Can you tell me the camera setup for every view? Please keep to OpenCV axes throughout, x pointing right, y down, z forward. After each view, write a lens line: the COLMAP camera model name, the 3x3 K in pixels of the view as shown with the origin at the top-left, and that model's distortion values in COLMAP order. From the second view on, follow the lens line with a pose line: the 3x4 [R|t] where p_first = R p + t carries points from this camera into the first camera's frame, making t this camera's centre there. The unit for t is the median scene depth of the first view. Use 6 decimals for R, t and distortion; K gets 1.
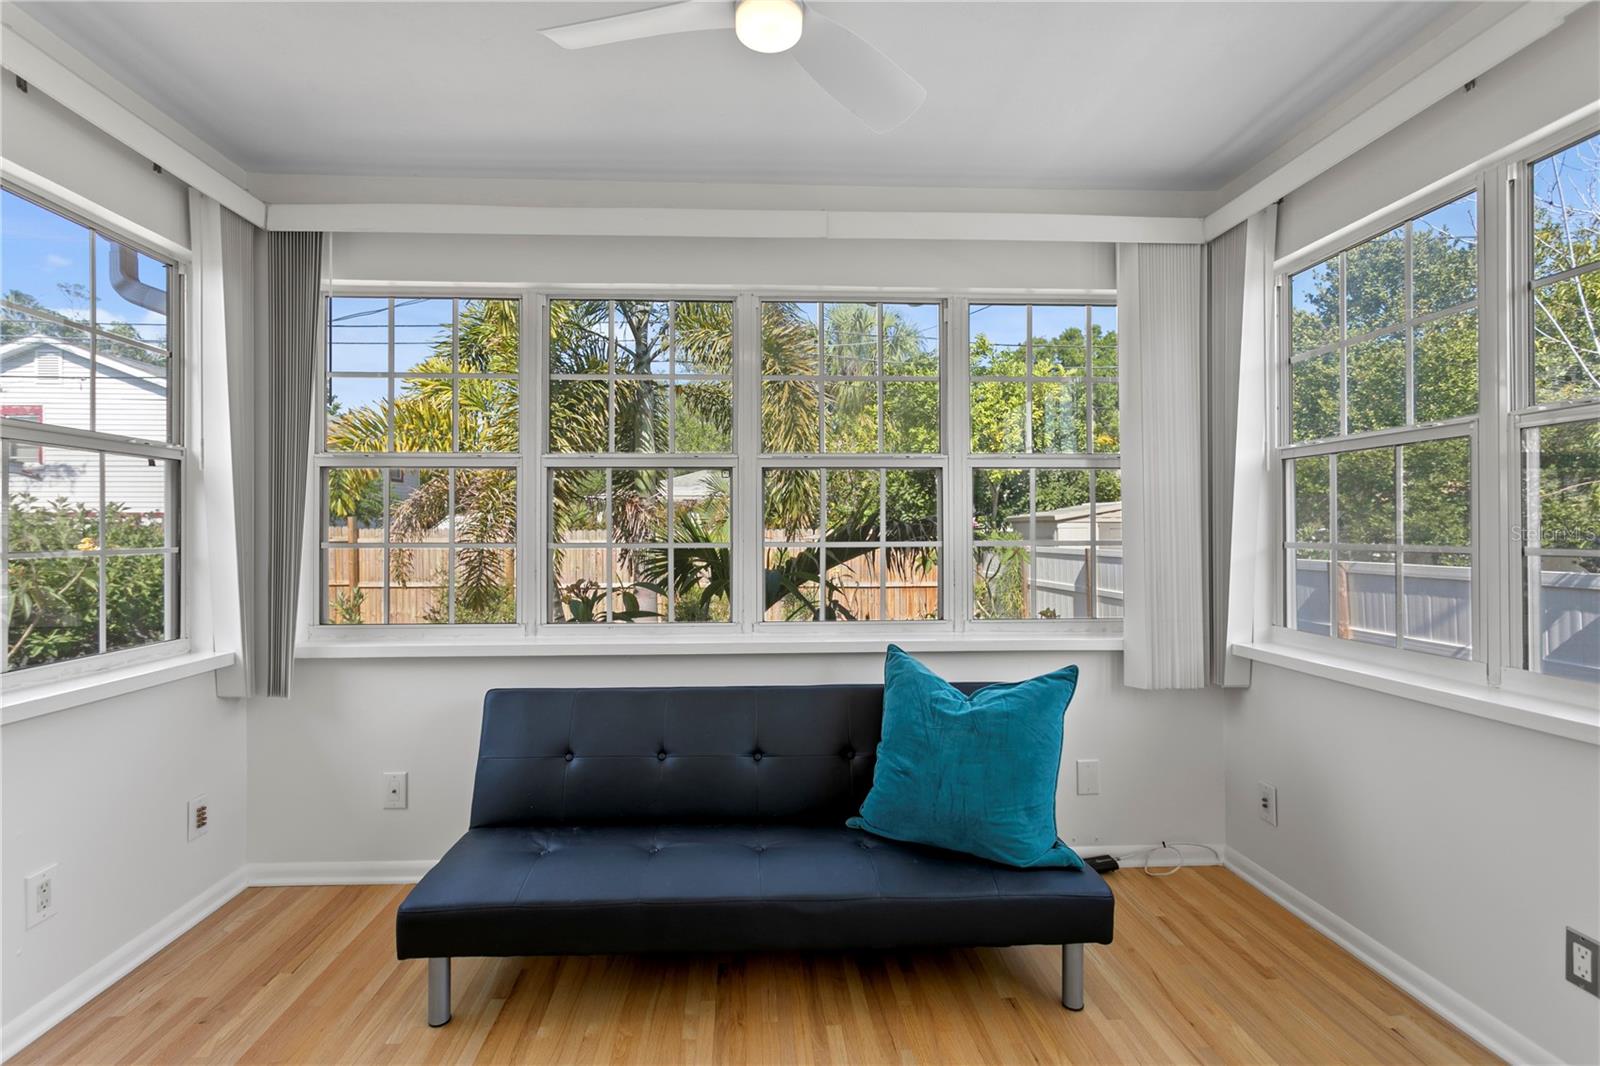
lens RADIAL K [[762.1, 0, 775.7], [0, 762.1, 527.6], [0, 0, 1]] dist [0.005919, 0.000407]
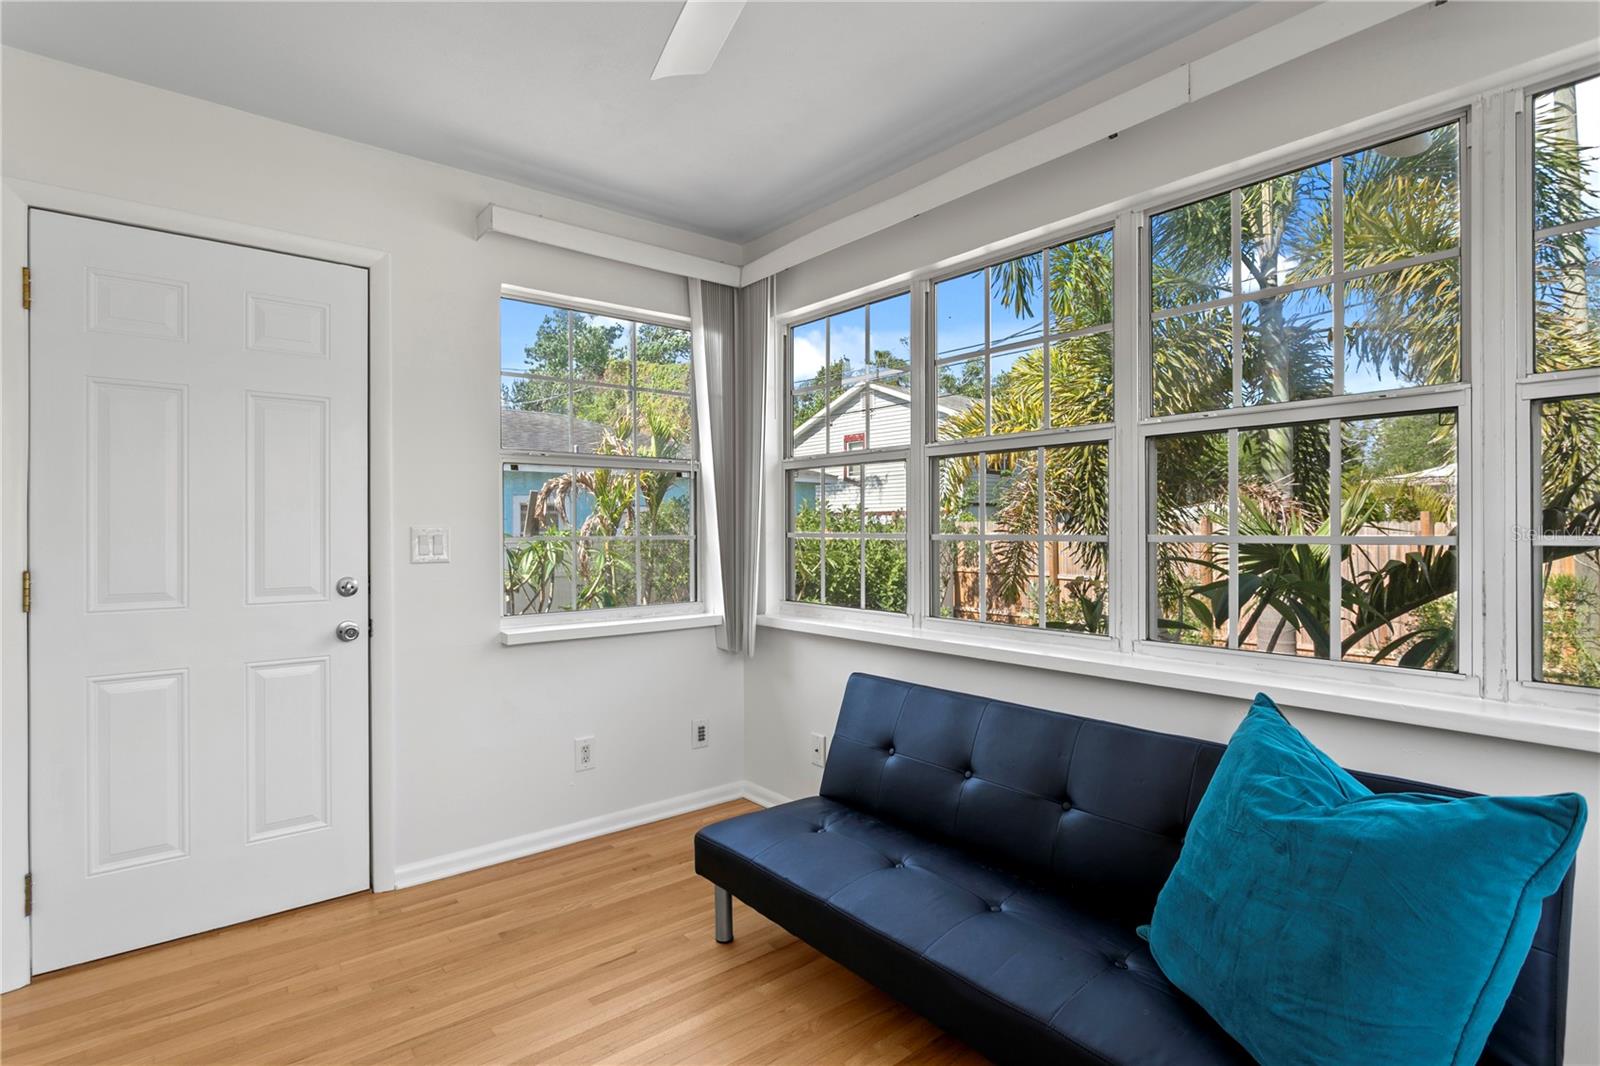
lens RADIAL K [[783.6, 0, 765.3], [0, 783.6, 531.0], [0, 0, 1]] dist [-0.014357, 0.000135]
pose [[0.589216, 0.002551, -0.807972, 0.437081], [0.007510, 0.999935, 0.008634, 0.006441], [0.807941, -0.011156, 0.589158, 0.273078]]
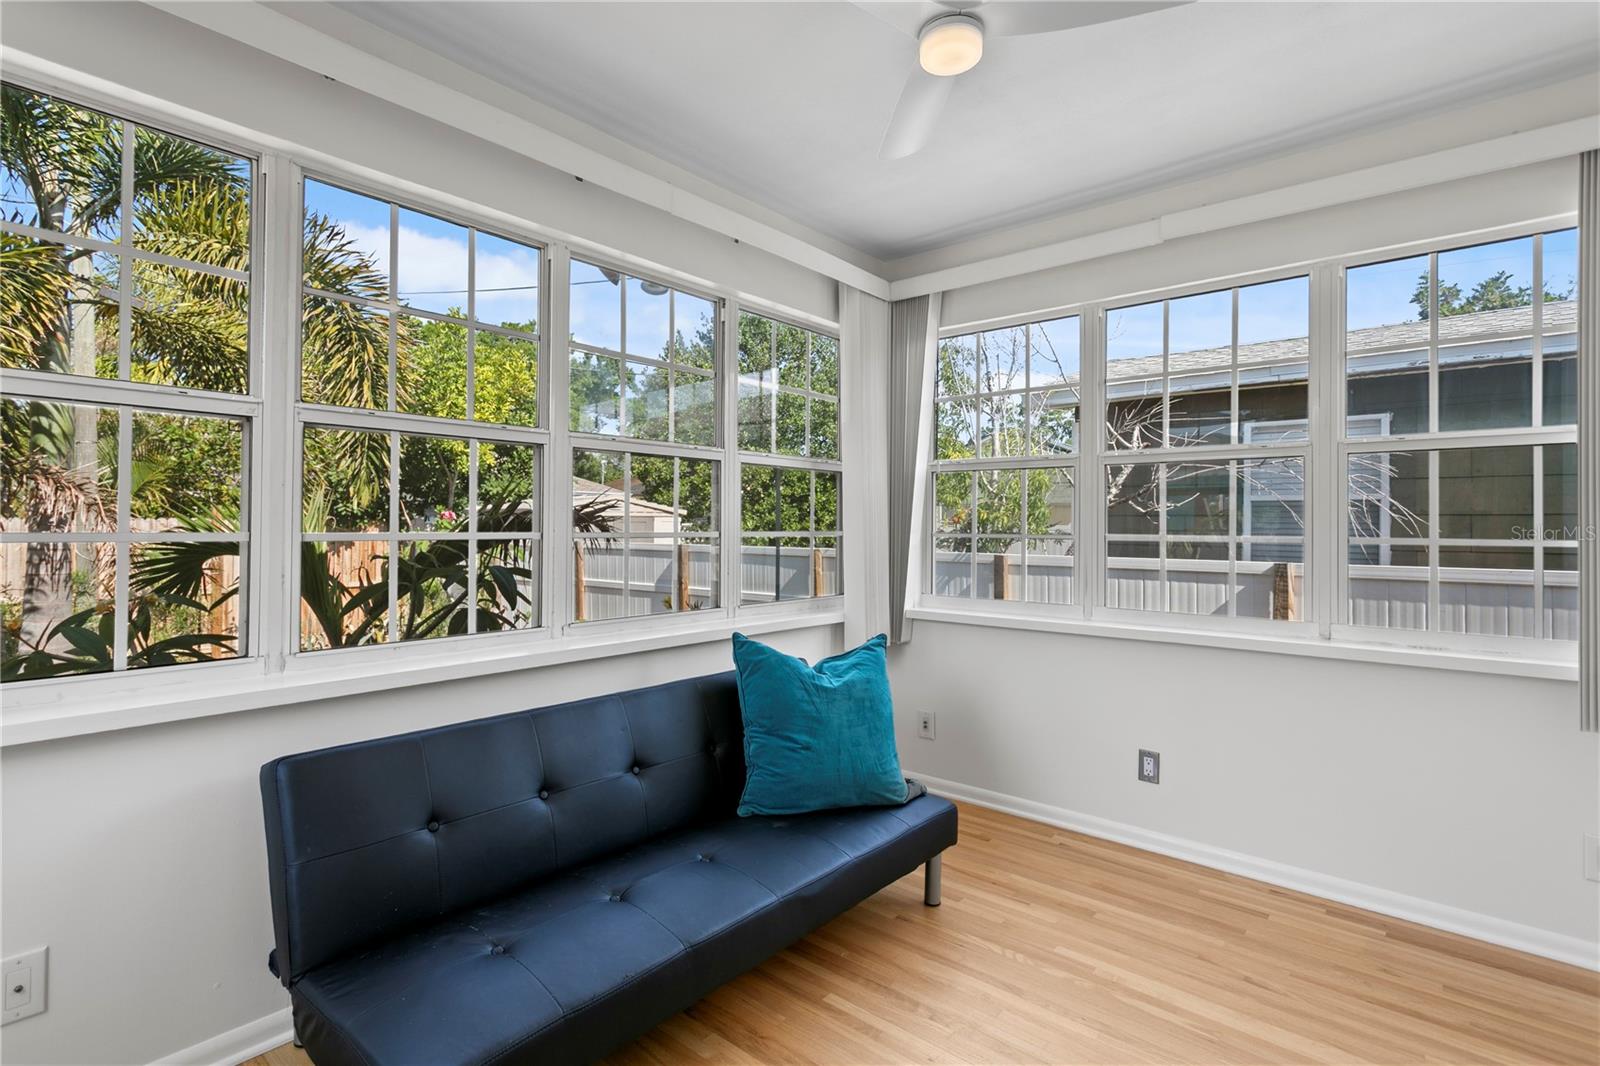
lens RADIAL K [[777.3, 0, 789.8], [0, 777.3, 521.7], [0, 0, 1]] dist [0.001914, -0.000133]
pose [[0.693535, 0.010509, 0.720346, -0.553423], [-0.009161, 0.999941, -0.005768, 0.010617], [-0.720365, -0.002599, 0.693591, 0.232574]]
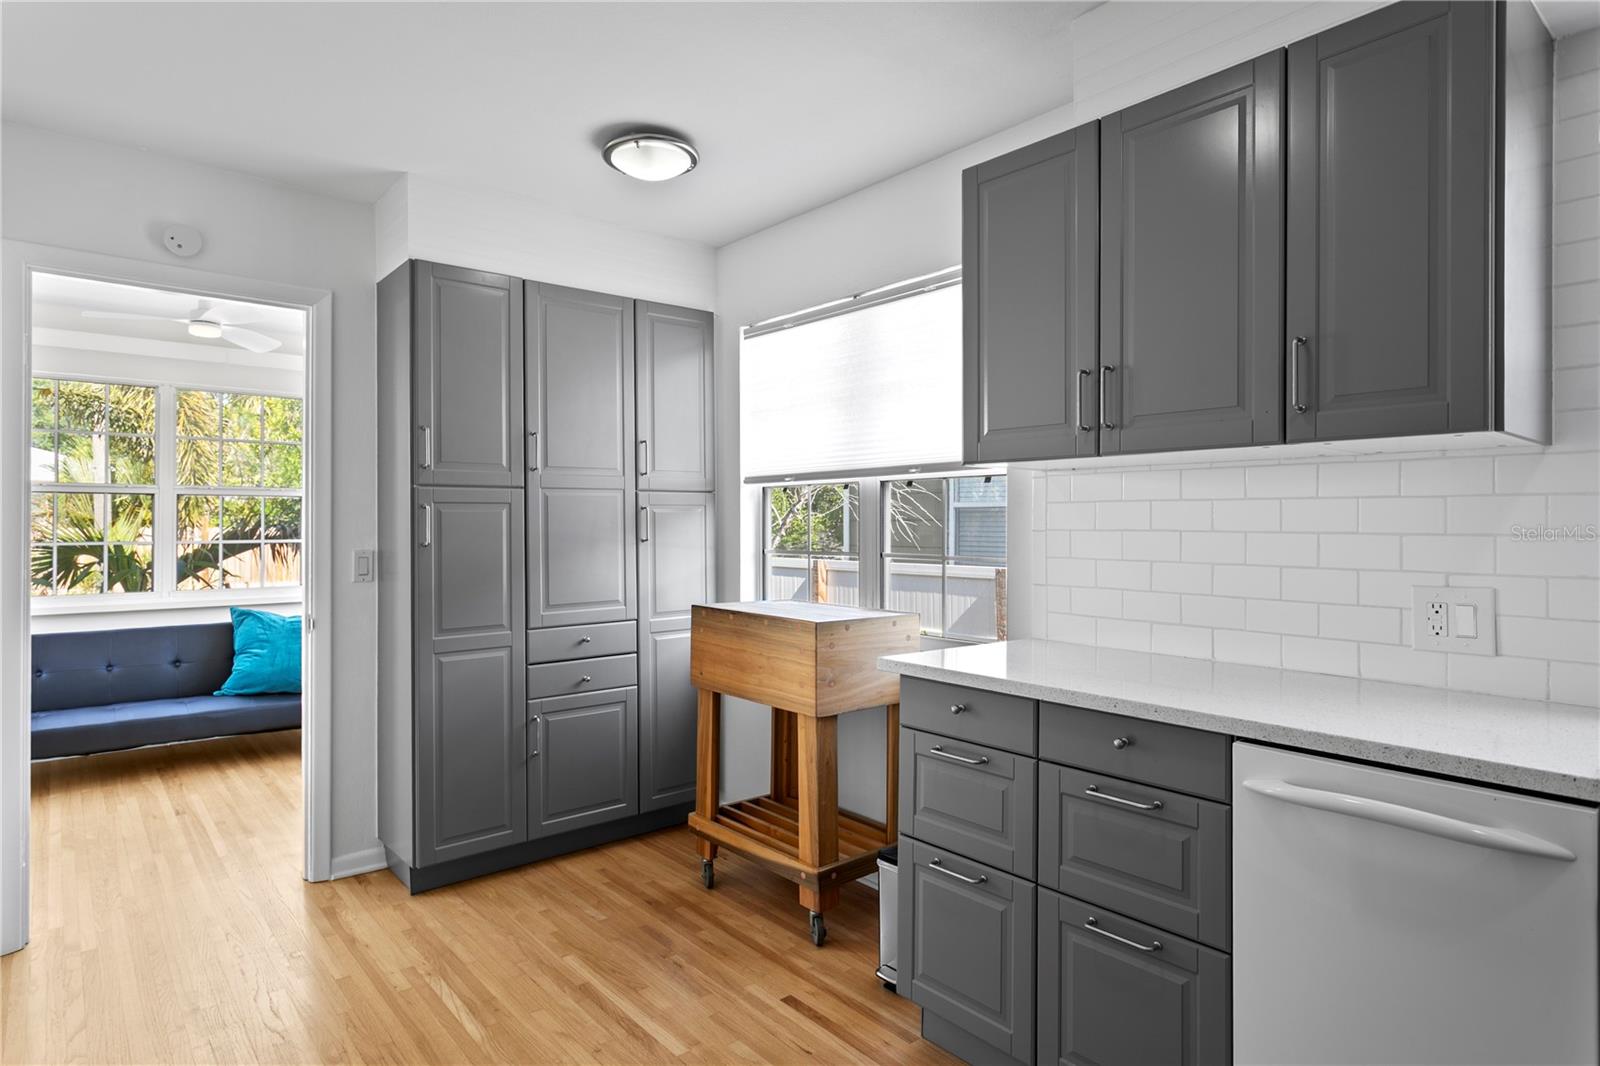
lens RADIAL K [[885.2, 0, 800.0], [0, 885.2, 533.0], [0, 0, 1]] dist [0.001541, -0.000722]
pose [[0.787106, -0.003828, 0.616805, -0.147845], [-0.003923, 0.999929, 0.011211, -0.025354], [-0.616805, -0.011244, 0.787036, -1.404622]]
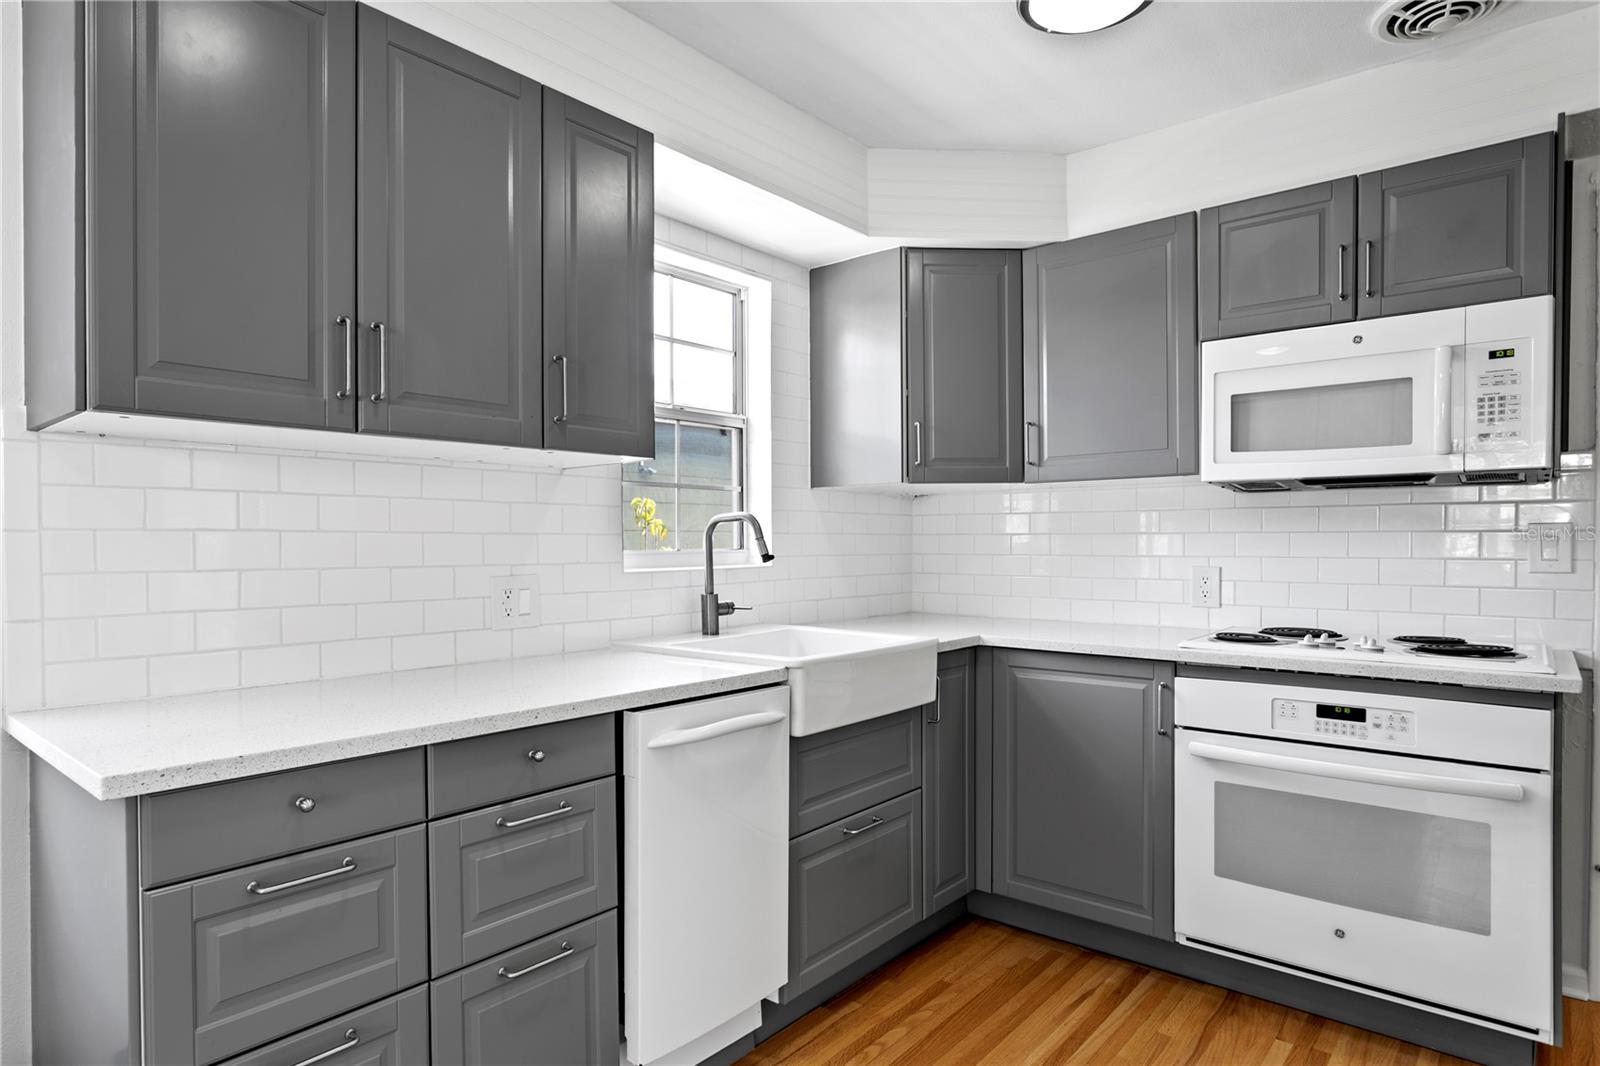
lens RADIAL K [[903.5, 0, 791.8], [0, 903.5, 532.8], [0, 0, 1]] dist [-0.001076, 0.000331]
pose [[-0.738716, 0.001049, 0.674016, -0.108611], [-0.004991, 0.999963, -0.007026, -0.013776], [-0.673998, -0.008554, -0.738683, -0.658479]]
